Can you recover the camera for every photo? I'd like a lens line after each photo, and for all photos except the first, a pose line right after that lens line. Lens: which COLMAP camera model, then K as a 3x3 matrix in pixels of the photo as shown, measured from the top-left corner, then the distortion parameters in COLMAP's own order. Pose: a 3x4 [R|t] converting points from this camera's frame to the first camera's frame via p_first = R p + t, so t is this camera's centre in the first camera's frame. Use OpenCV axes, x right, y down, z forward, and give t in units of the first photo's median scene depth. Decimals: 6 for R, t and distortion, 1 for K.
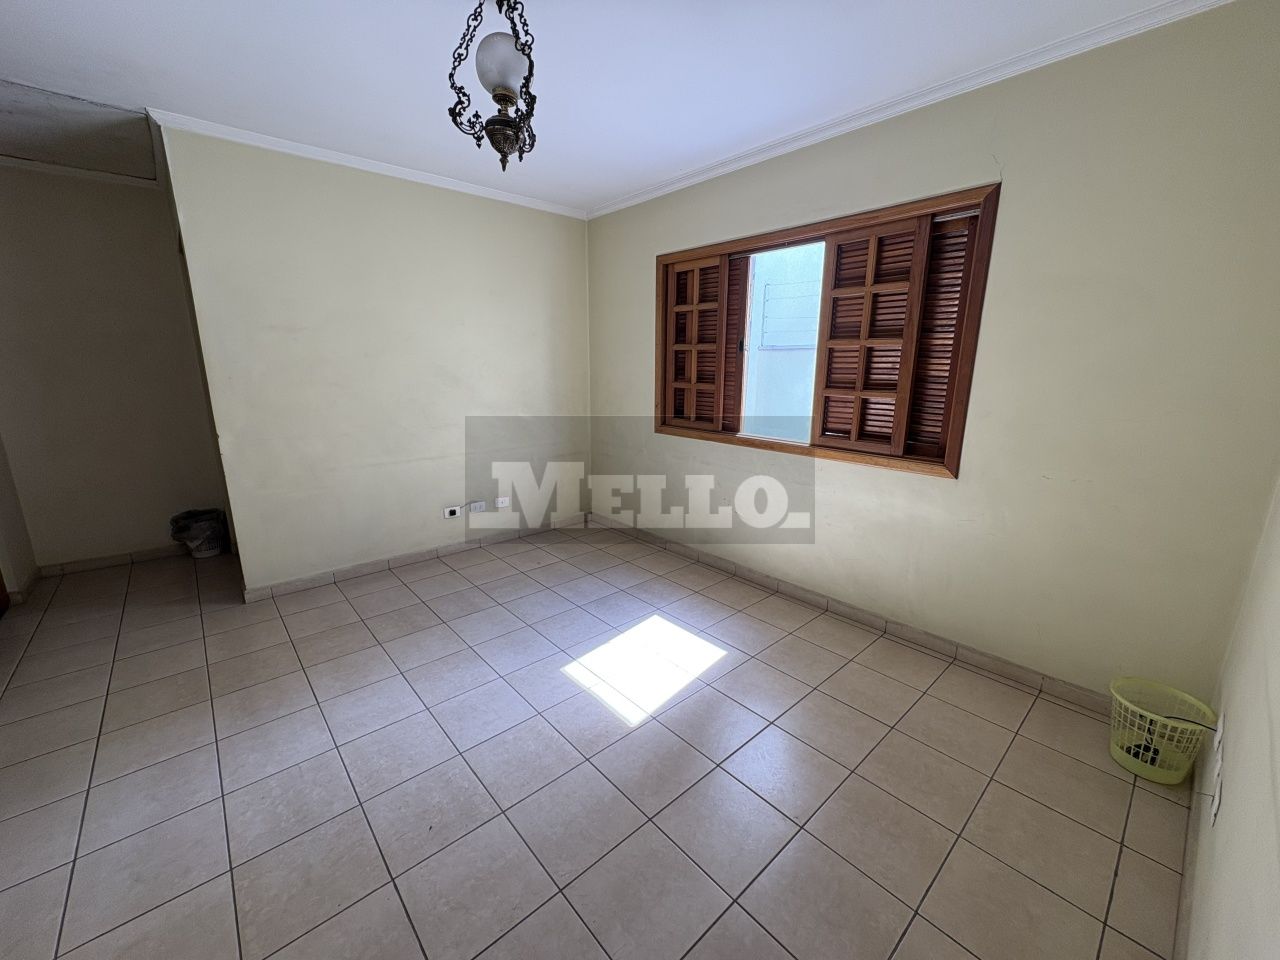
lens RADIAL K [[508.4, 0, 638.9], [0, 508.4, 479.4], [0, 0, 1]] dist [0.000478, 0.000618]
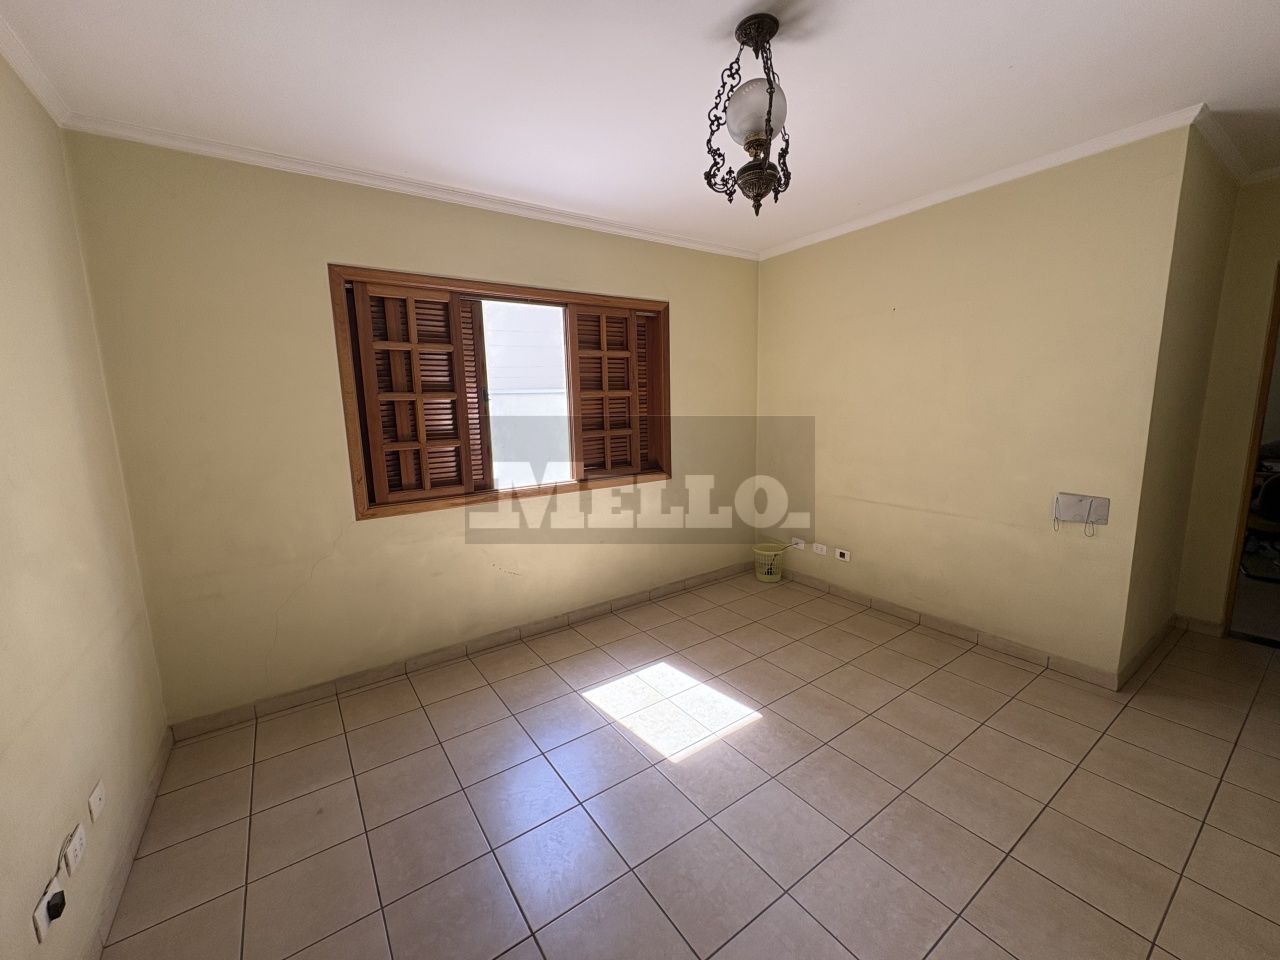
lens RADIAL K [[508.4, 0, 638.4], [0, 508.4, 479.2], [0, 0, 1]] dist [0.000478, 0.000618]
pose [[0.122986, -0.160831, 0.979290, -0.789564], [0.246193, 0.960879, 0.126889, -0.190462], [-0.961386, 0.225489, 0.157770, 0.716526]]
